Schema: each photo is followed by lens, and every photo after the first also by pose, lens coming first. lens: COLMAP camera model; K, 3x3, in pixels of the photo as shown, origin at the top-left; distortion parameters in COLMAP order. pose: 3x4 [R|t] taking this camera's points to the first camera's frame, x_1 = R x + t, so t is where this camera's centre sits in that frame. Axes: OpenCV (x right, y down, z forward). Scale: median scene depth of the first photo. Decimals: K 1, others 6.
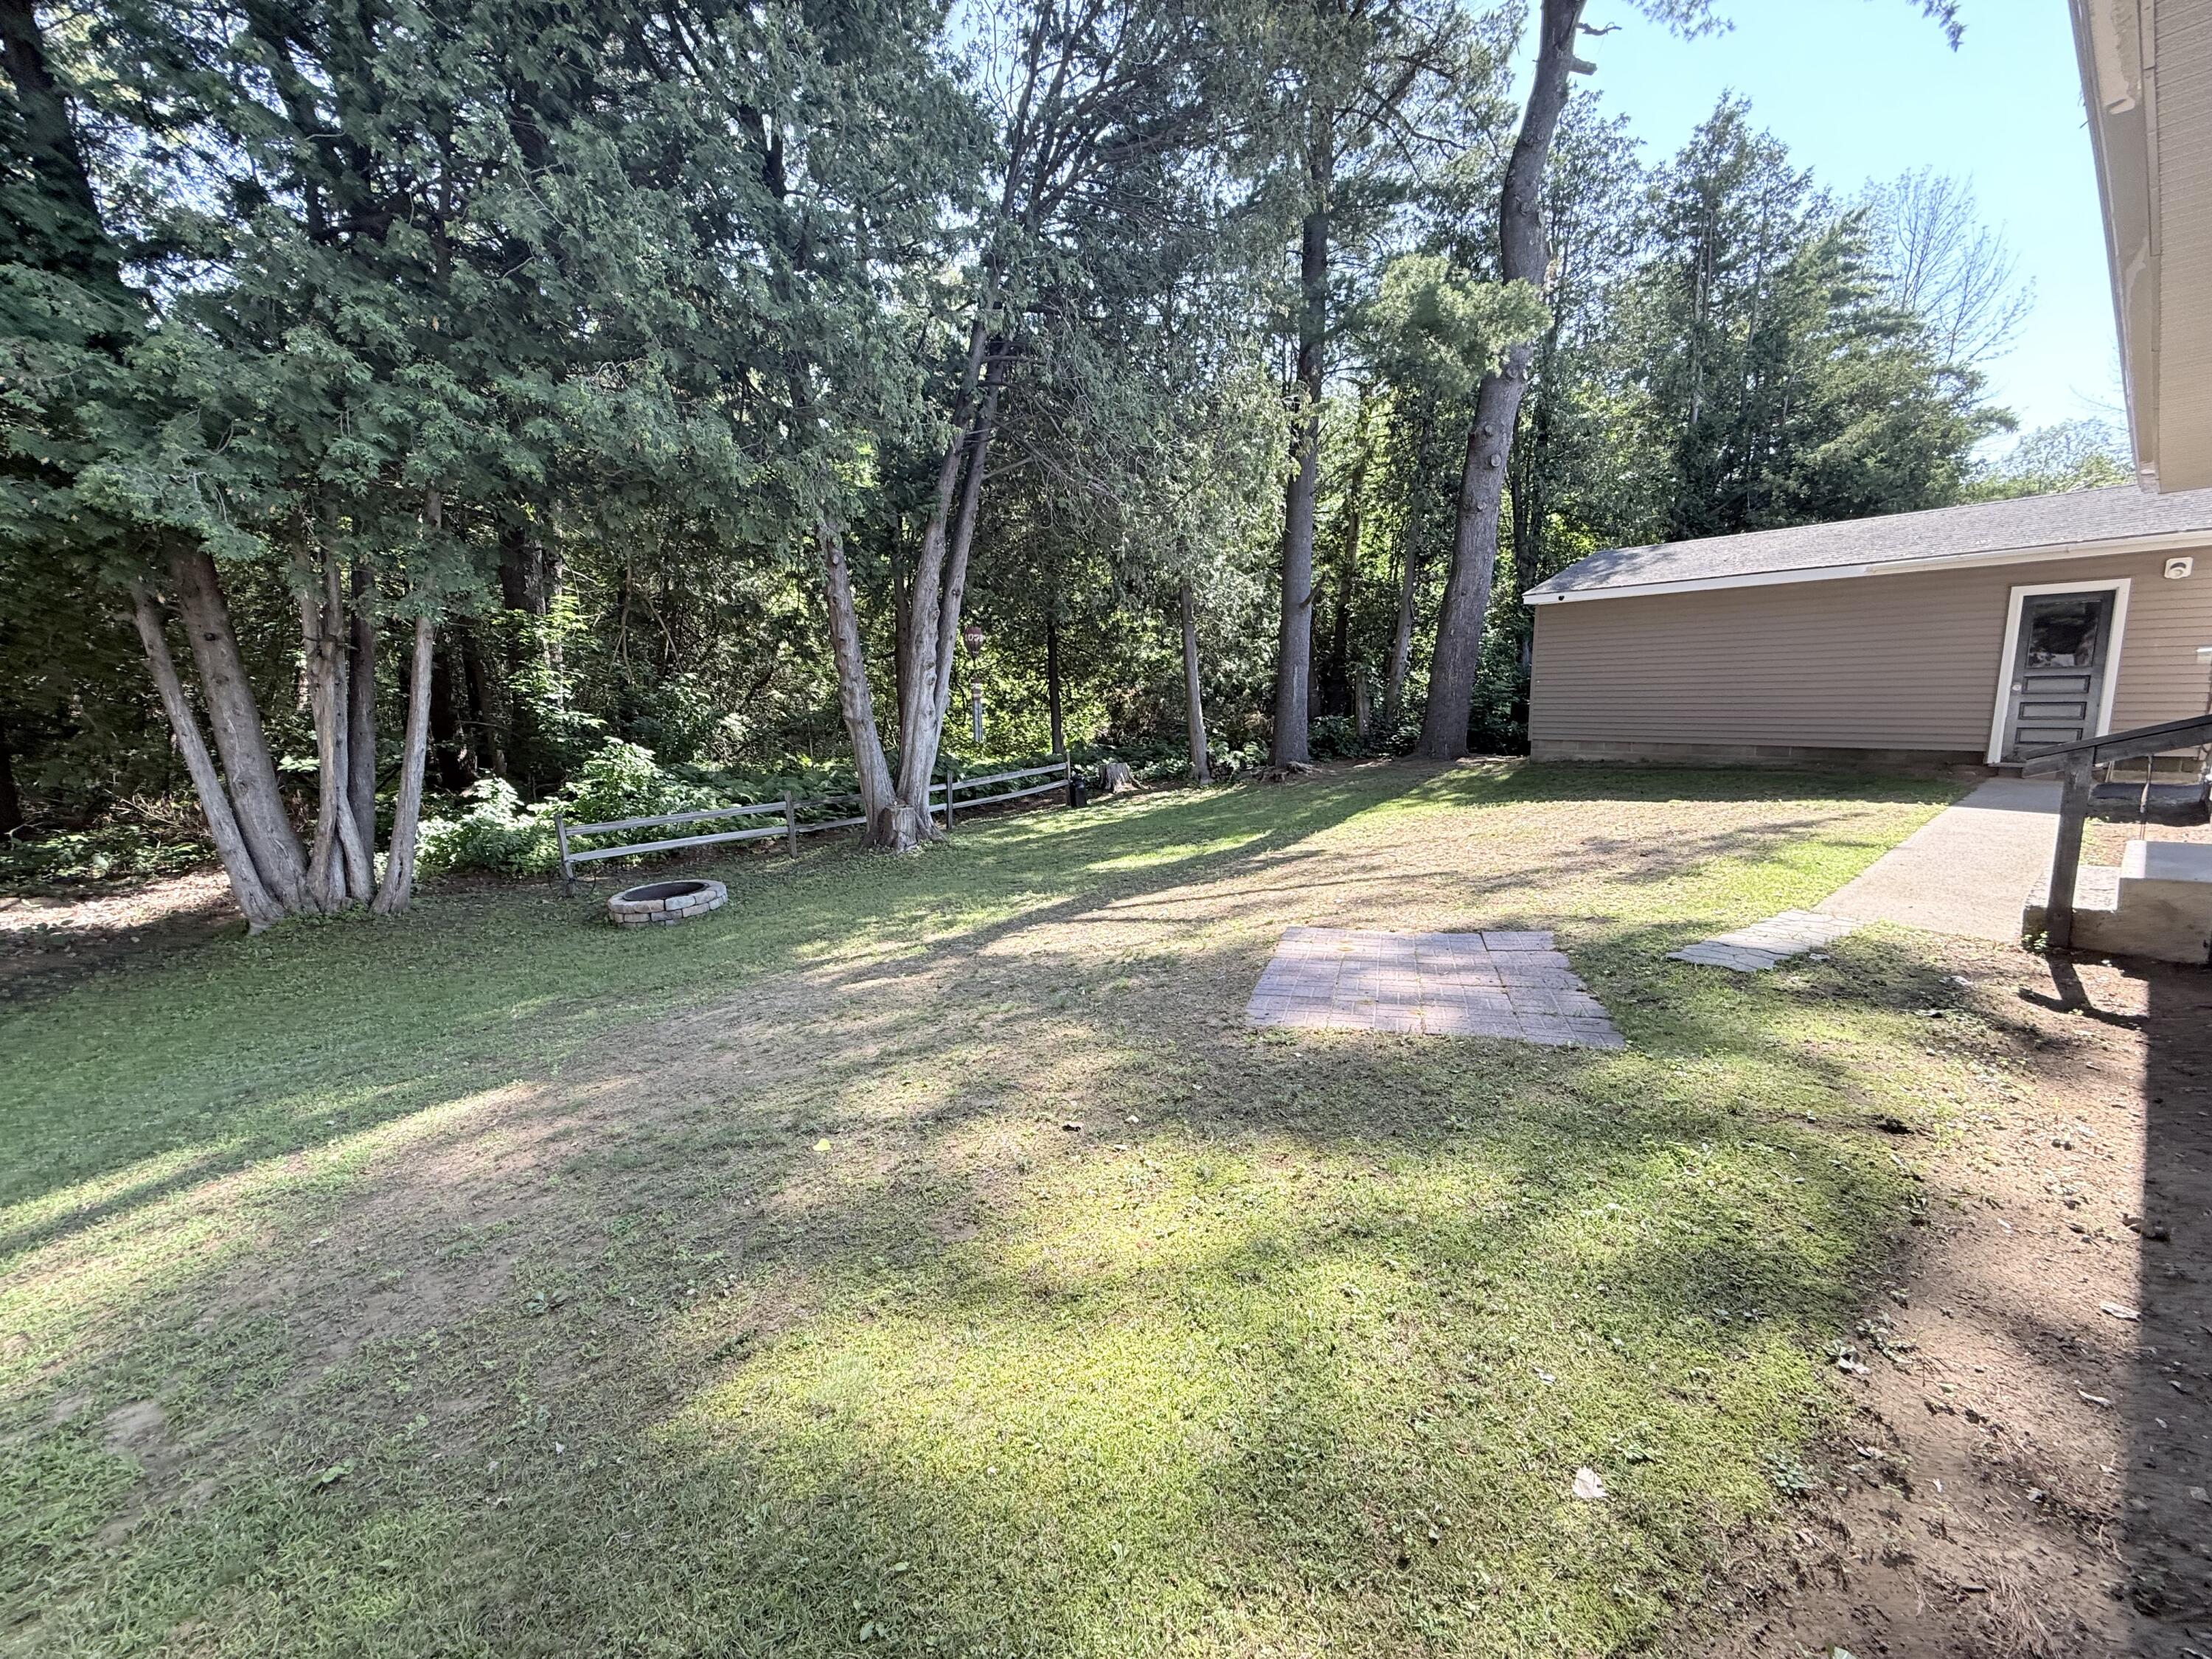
lens RADIAL K [[882.9, 0, 1106.0], [0, 882.9, 829.5], [0, 0, 1]] dist [0.000871, 0.000511]
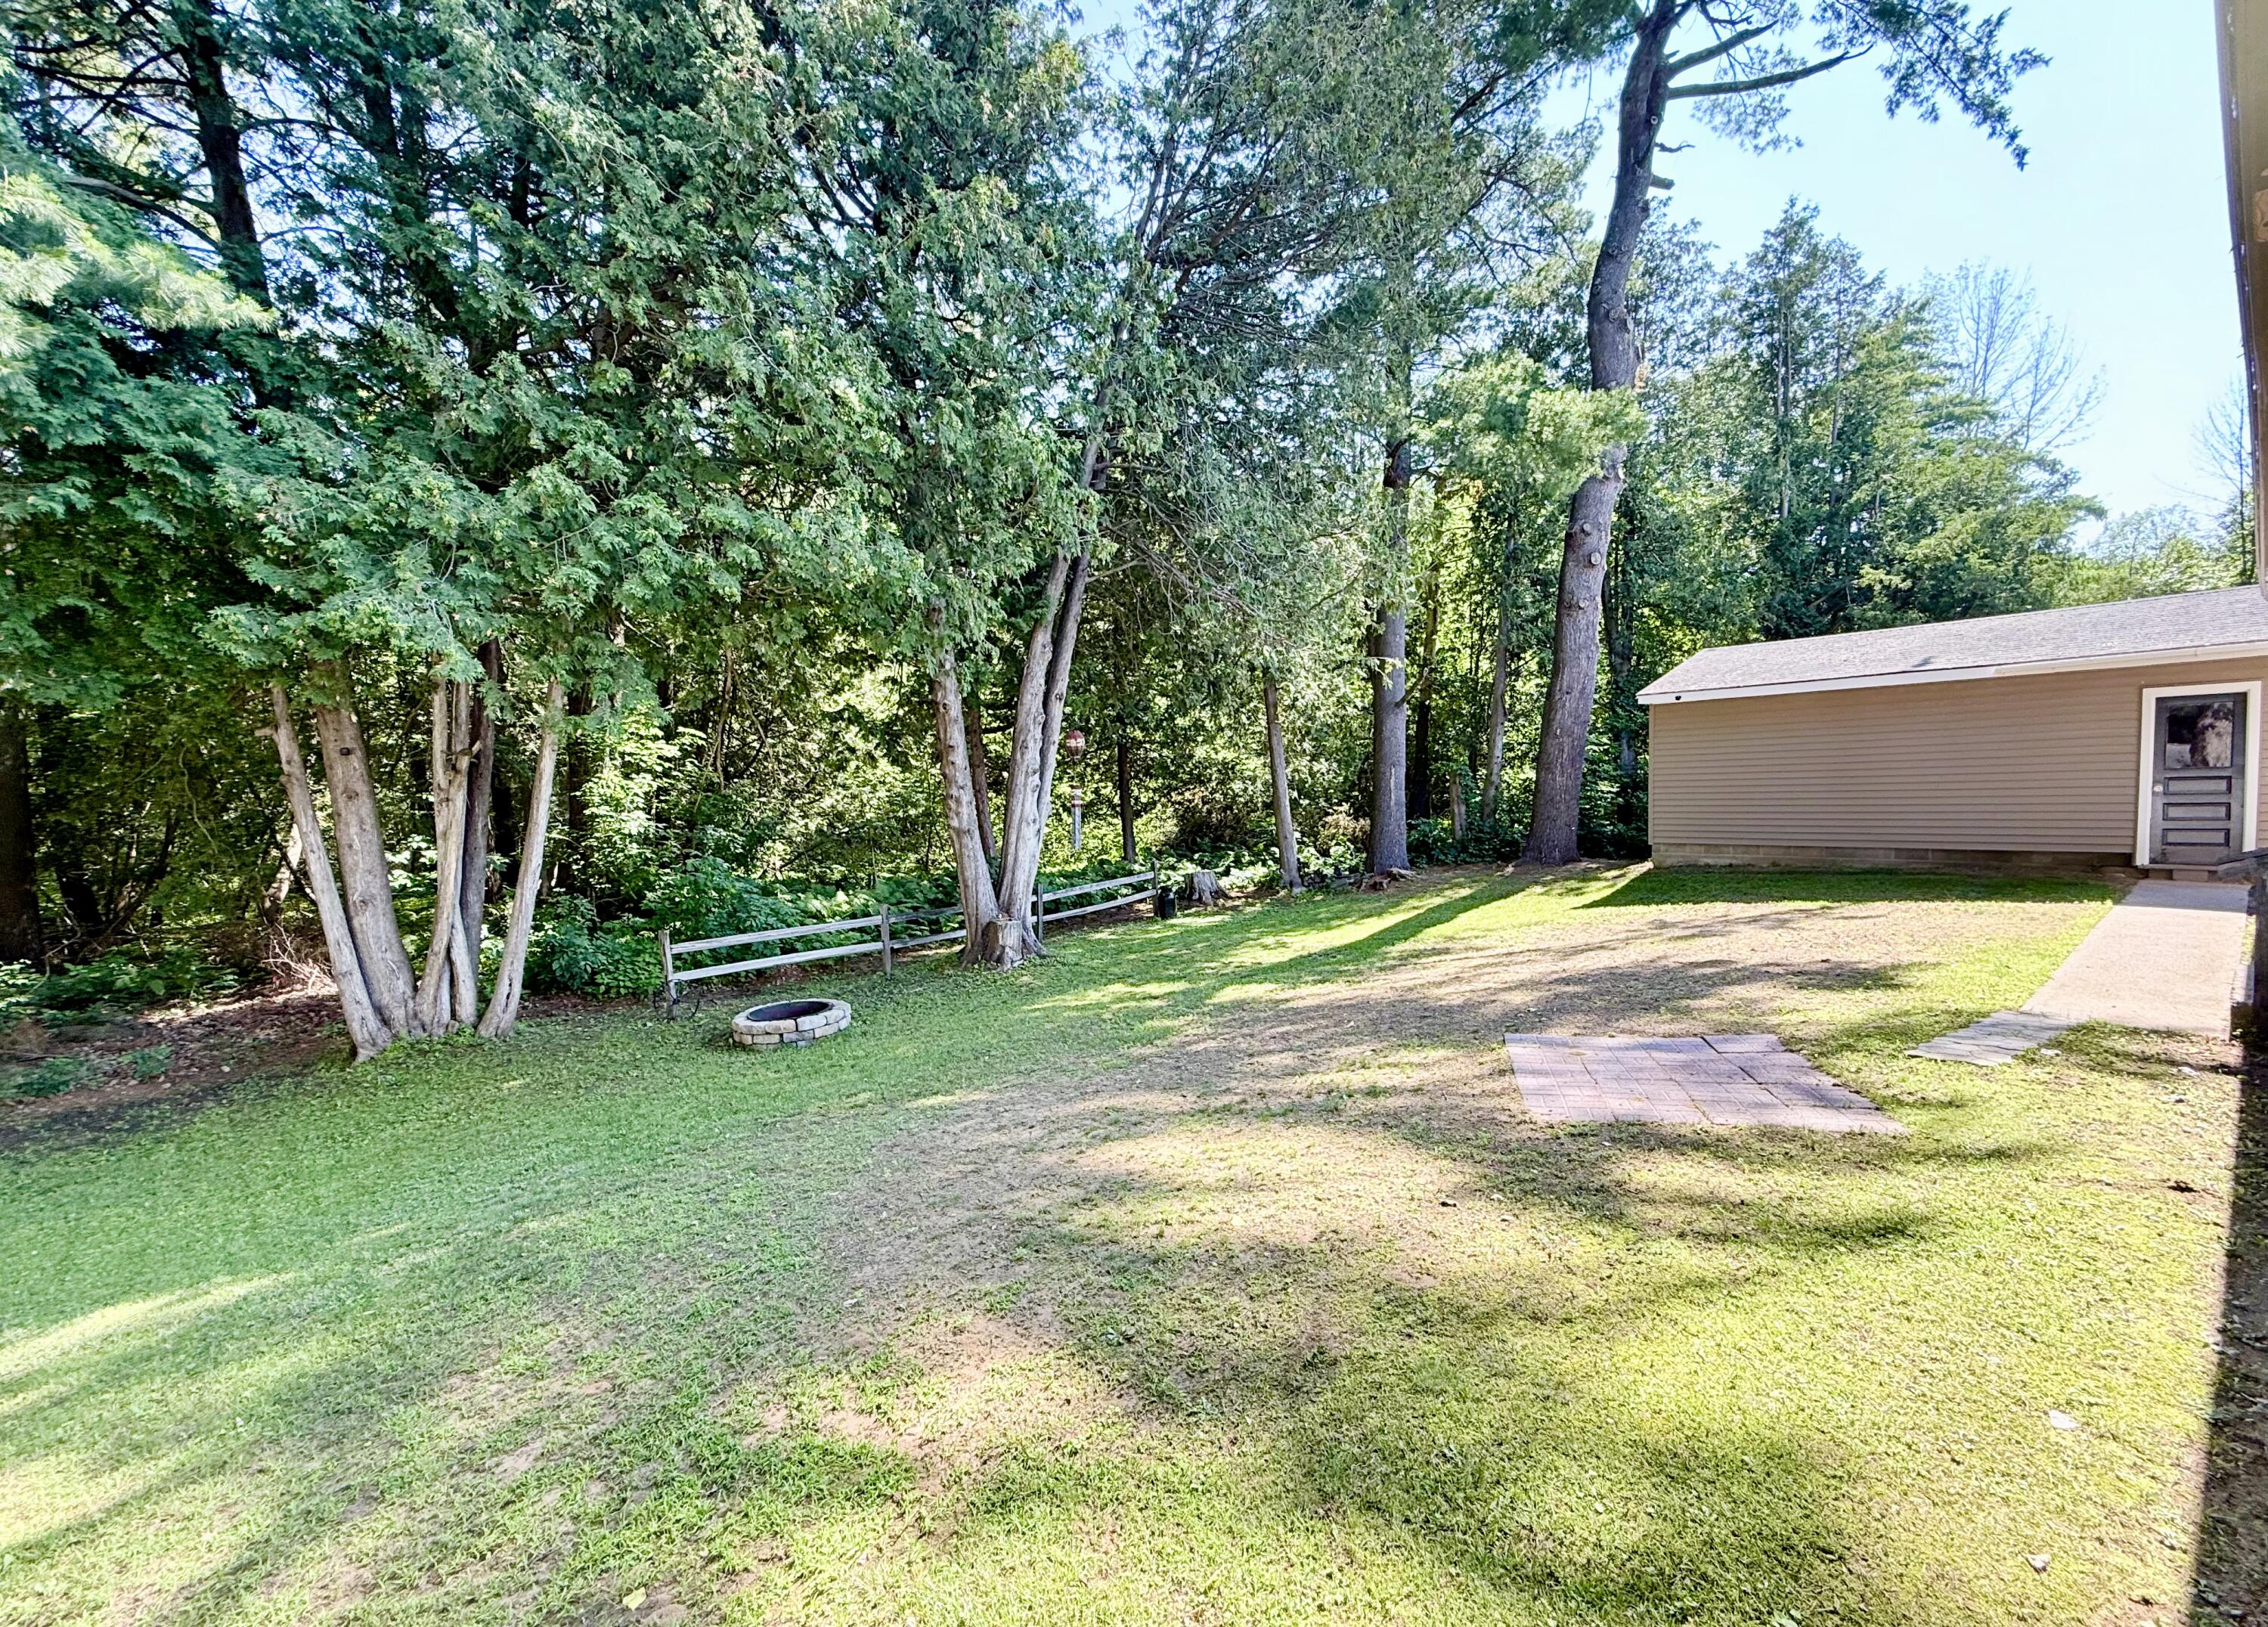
lens RADIAL K [[1000.3, 0, 1131.8], [0, 1000.3, 850.9], [0, 0, 1]] dist [0.002108, -0.000047]
pose [[0.999800, -0.007919, 0.018373, -0.093596], [0.009615, 0.995511, -0.094157, 0.002169], [-0.017545, 0.094315, 0.995388, -0.059278]]
